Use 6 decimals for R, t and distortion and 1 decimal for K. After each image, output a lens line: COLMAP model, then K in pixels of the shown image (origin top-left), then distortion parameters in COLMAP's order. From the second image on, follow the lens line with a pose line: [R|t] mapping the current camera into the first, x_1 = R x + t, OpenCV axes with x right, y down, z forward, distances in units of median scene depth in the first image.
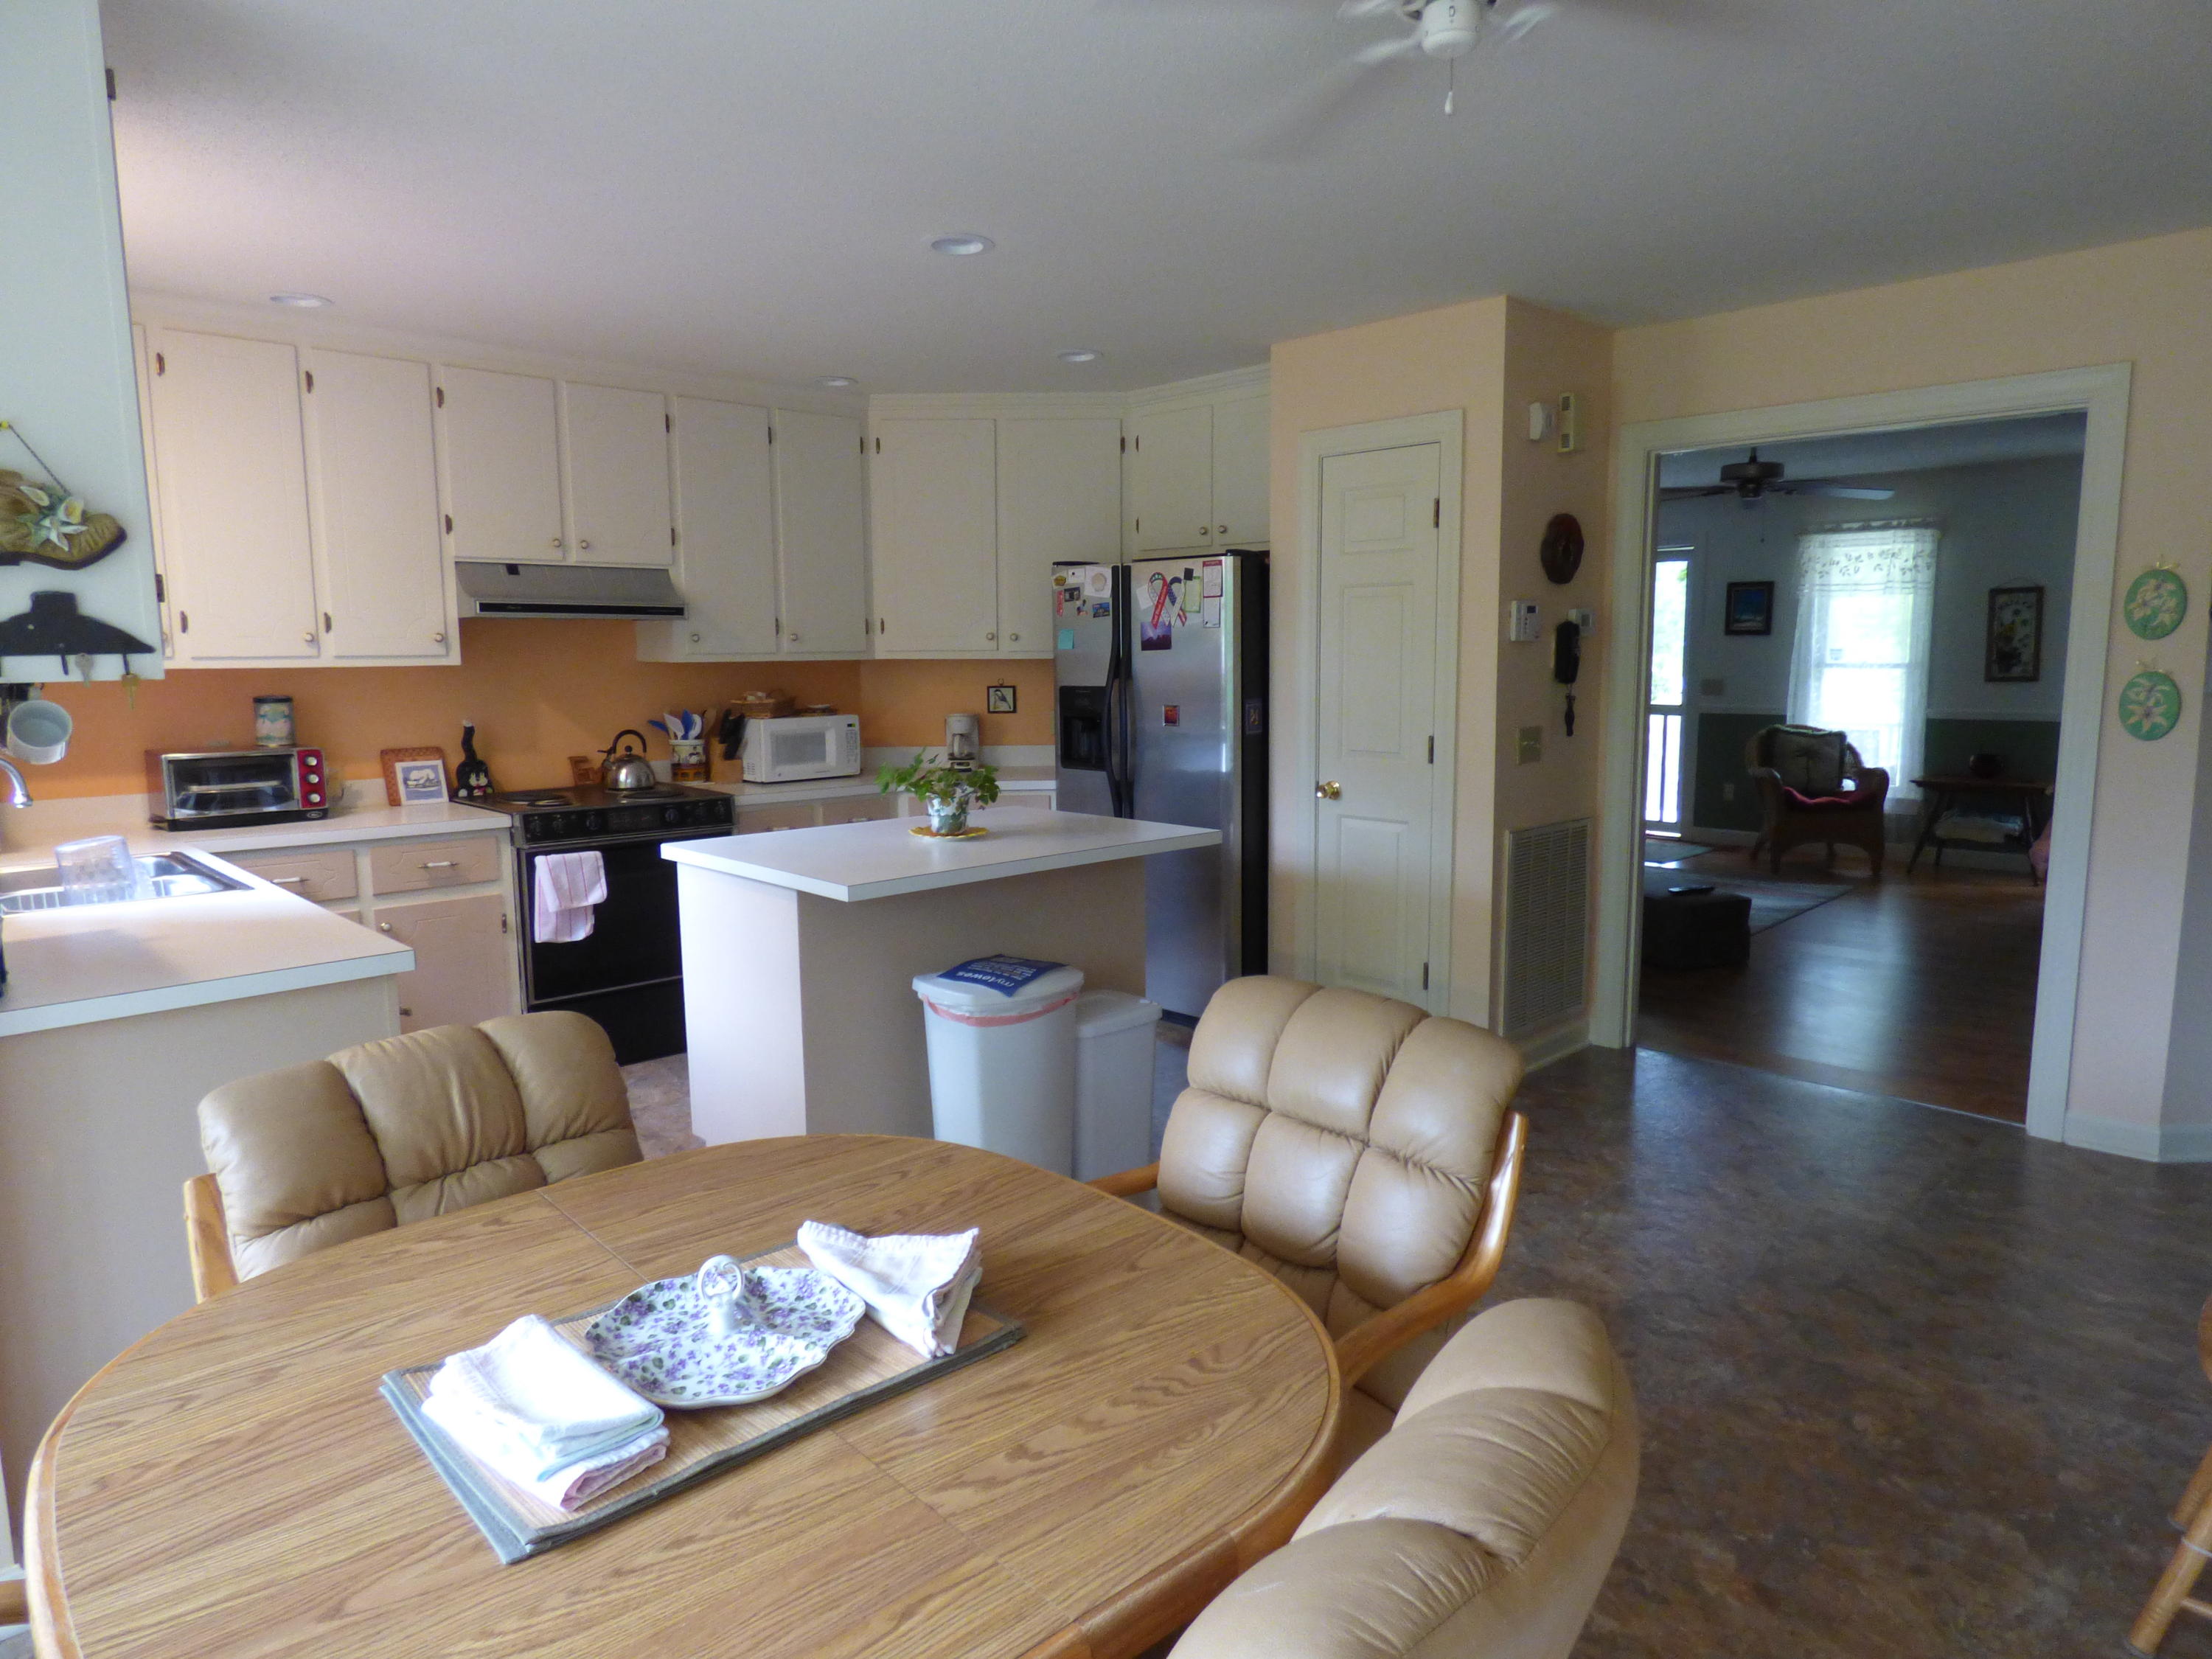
lens RADIAL K [[1340.7, 0, 1110.9], [0, 1340.7, 836.0], [0, 0, 1]] dist [-0.017056, 0.000477]
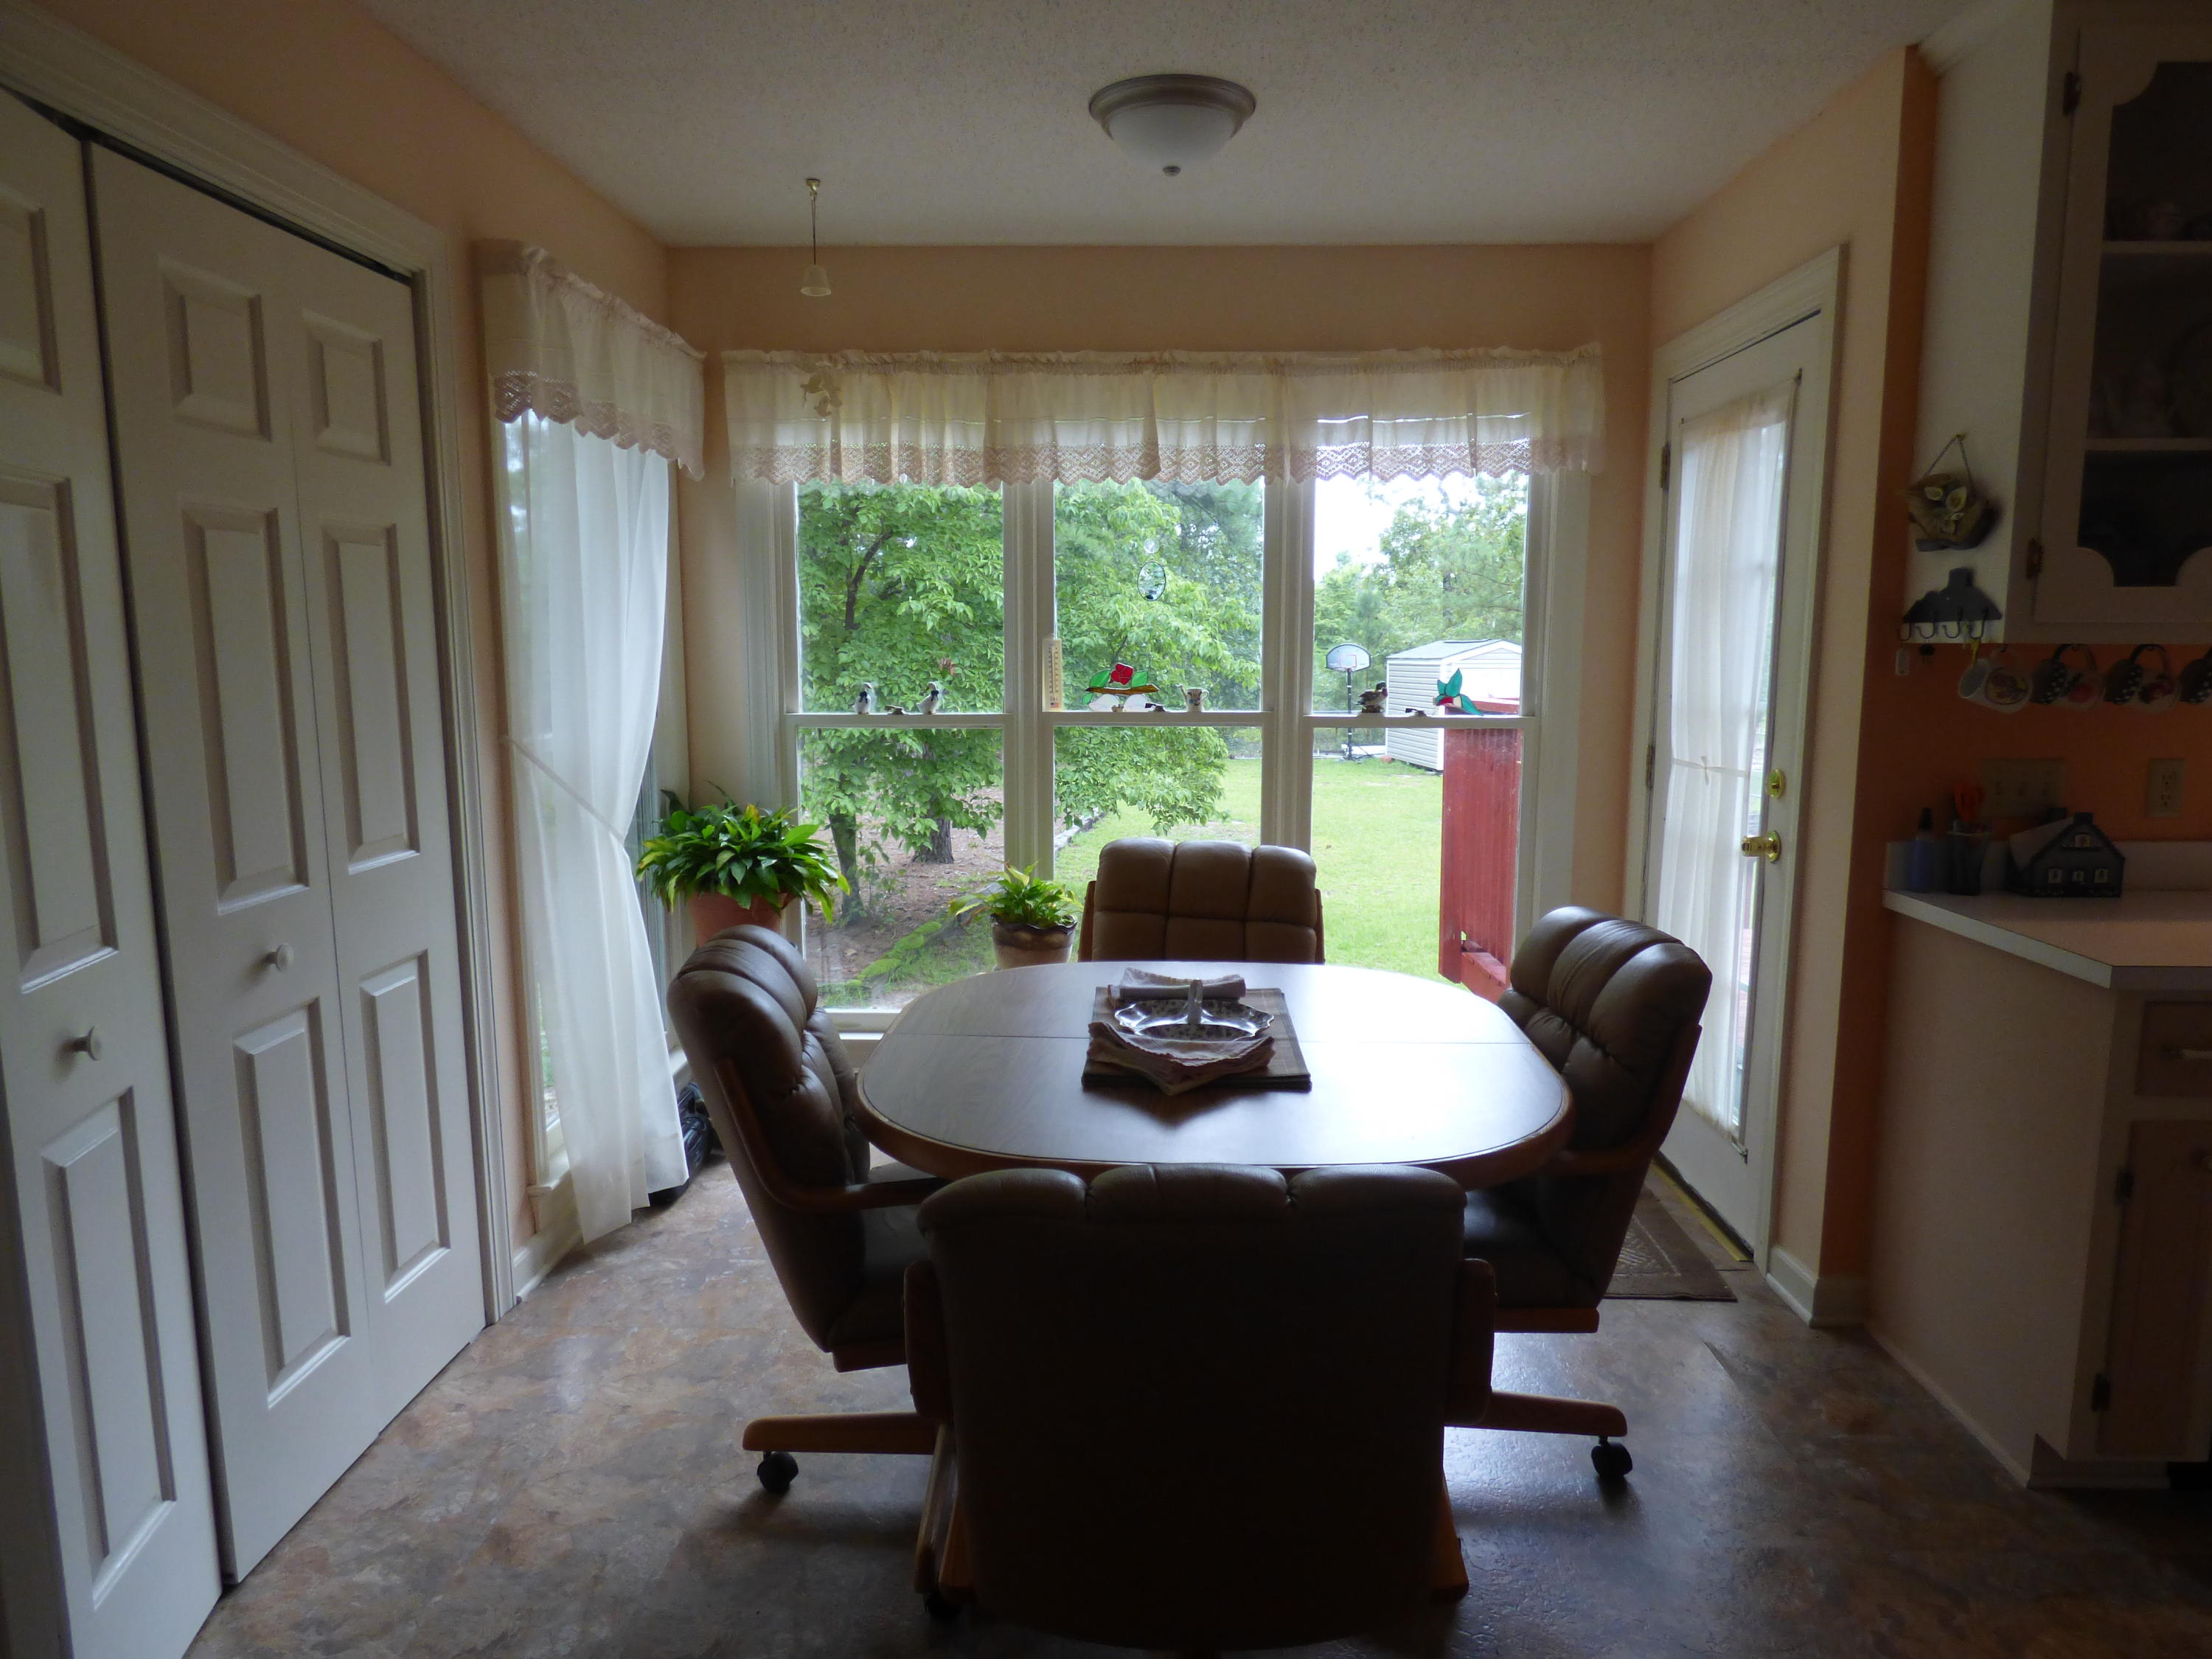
lens RADIAL K [[1365.1, 0, 1101.0], [0, 1365.1, 835.8], [0, 0, 1]] dist [-0.006334, -0.004939]
pose [[-0.713023, 0.111380, -0.692237, 0.264818], [-0.085966, 0.965965, 0.243970, -0.075234], [0.695850, 0.233465, -0.679181, 0.553486]]
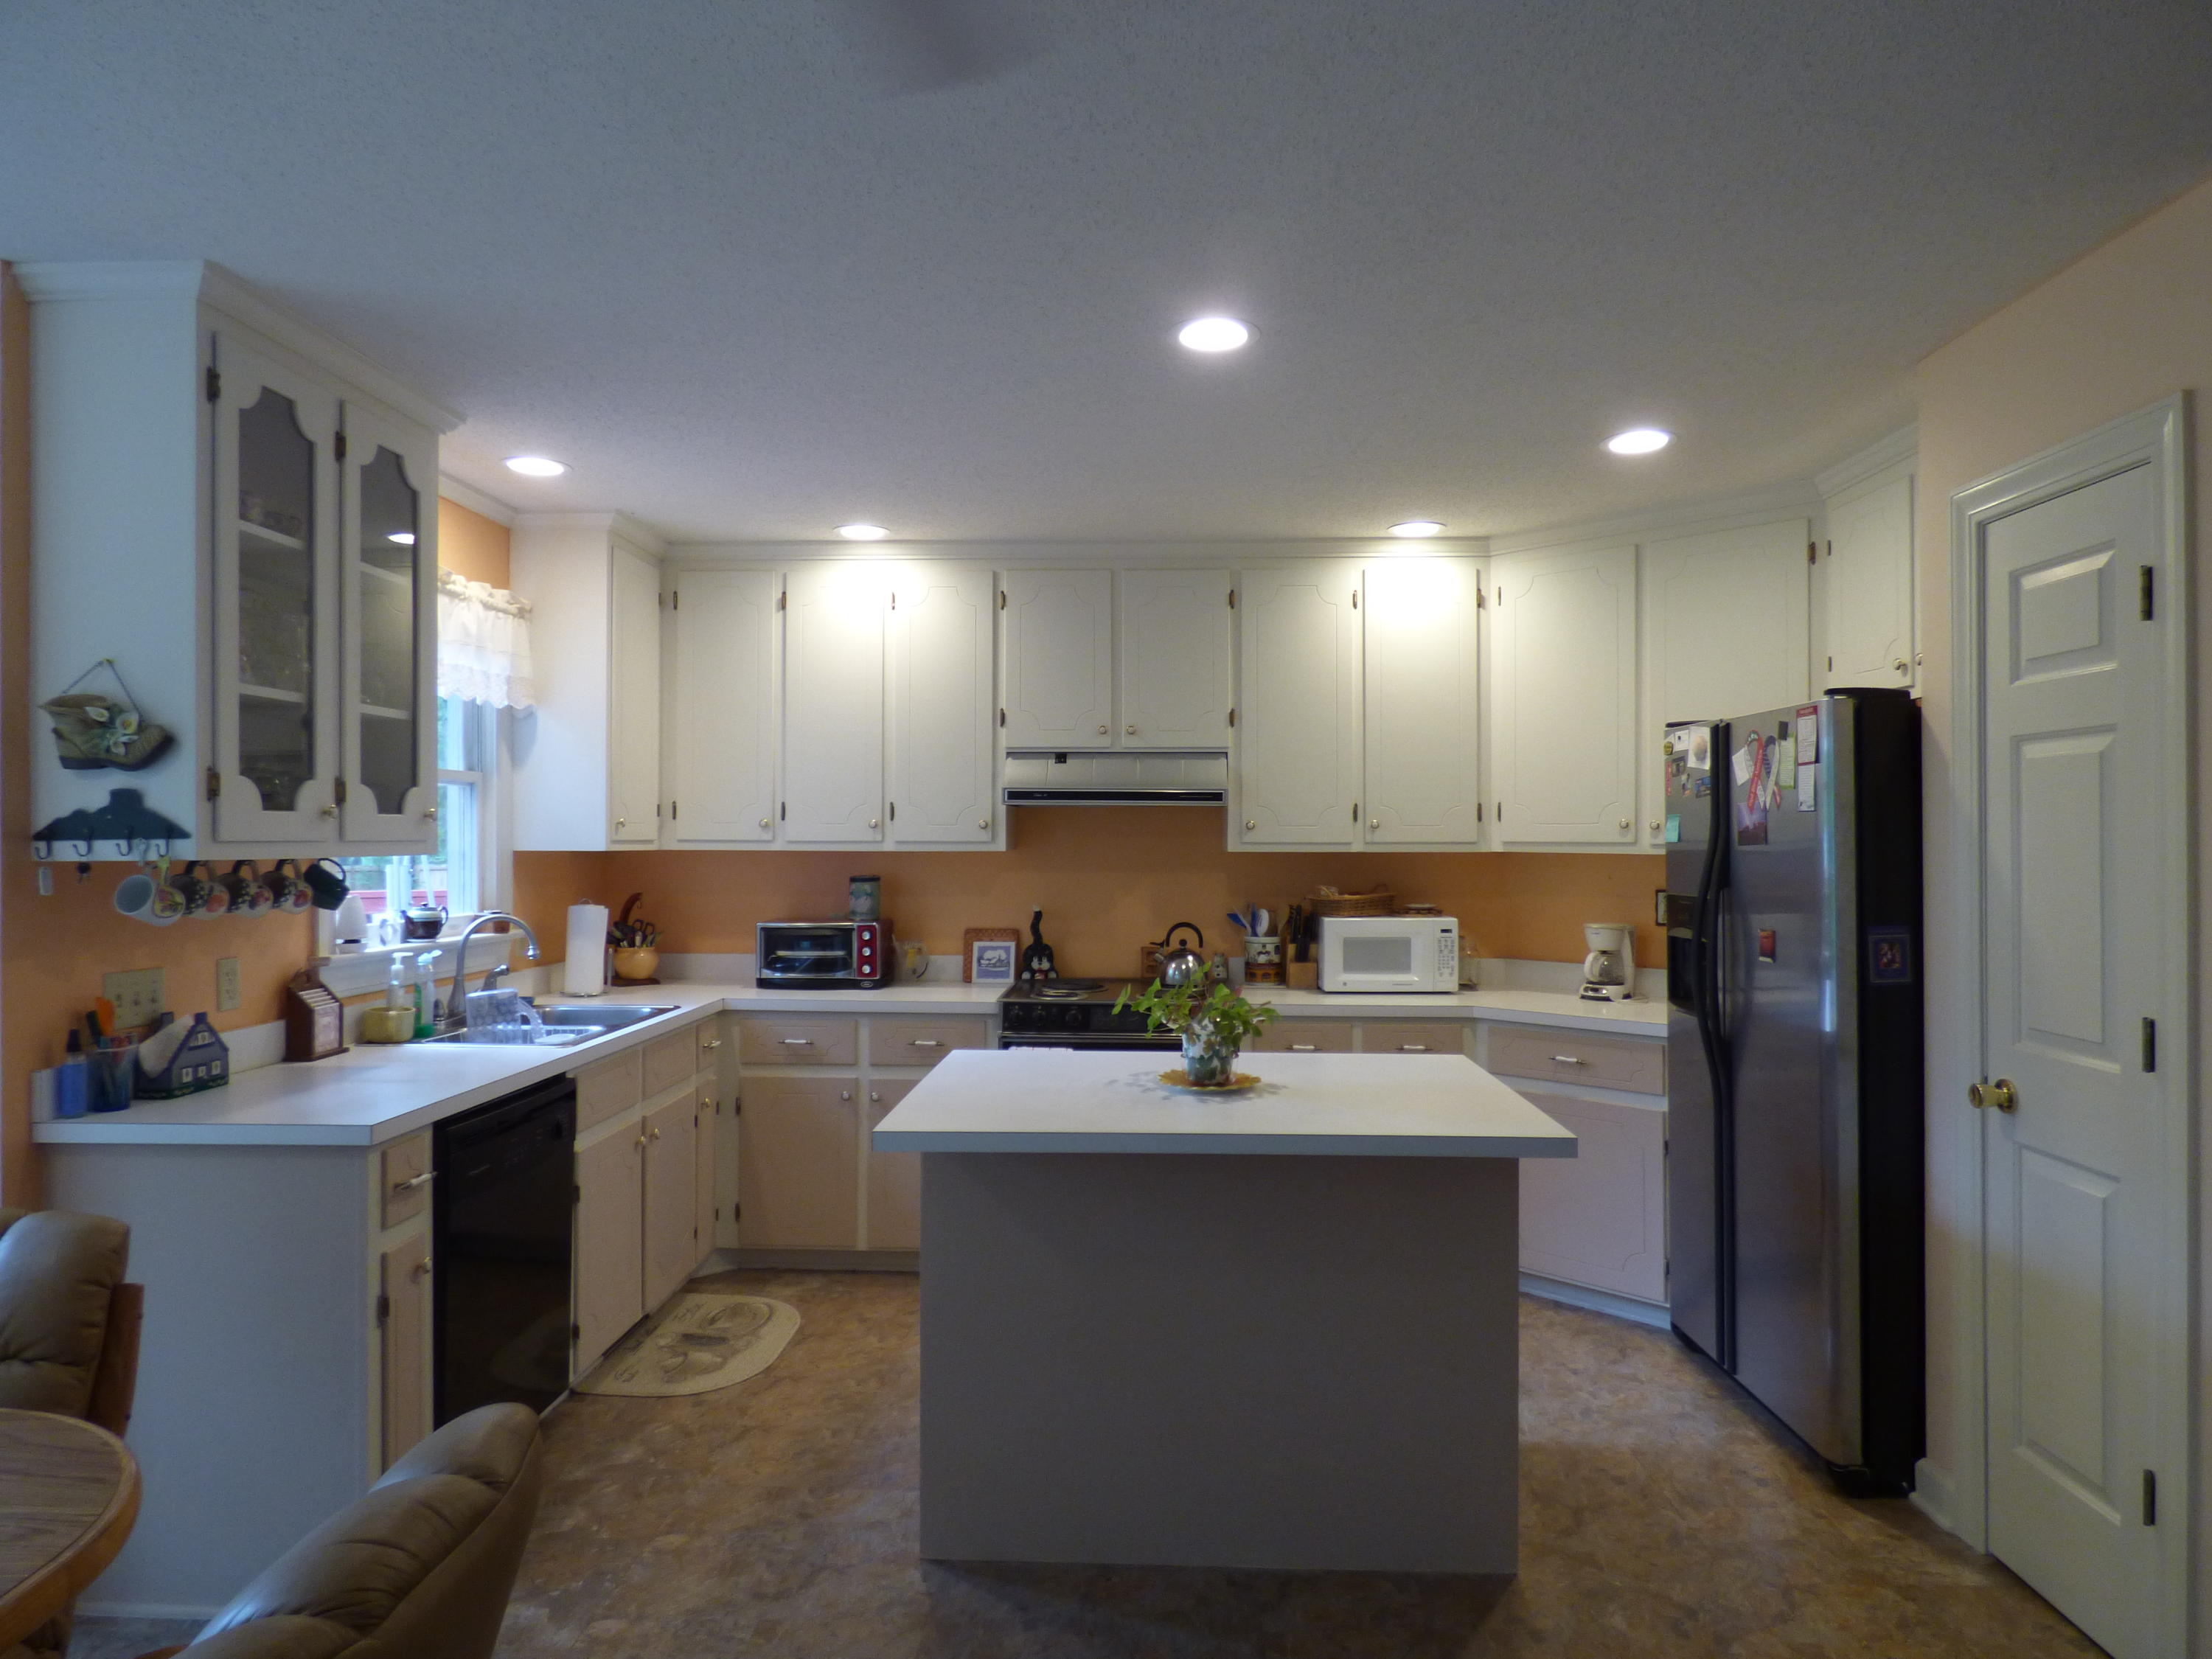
lens RADIAL K [[1340.7, 0, 1110.9], [0, 1340.7, 836.0], [0, 0, 1]] dist [-0.017056, 0.000477]
pose [[0.695360, 0.006574, -0.718632, 0.299891], [-0.105426, 0.990073, -0.092955, -0.049994], [0.710887, 0.140400, 0.689150, 0.329531]]
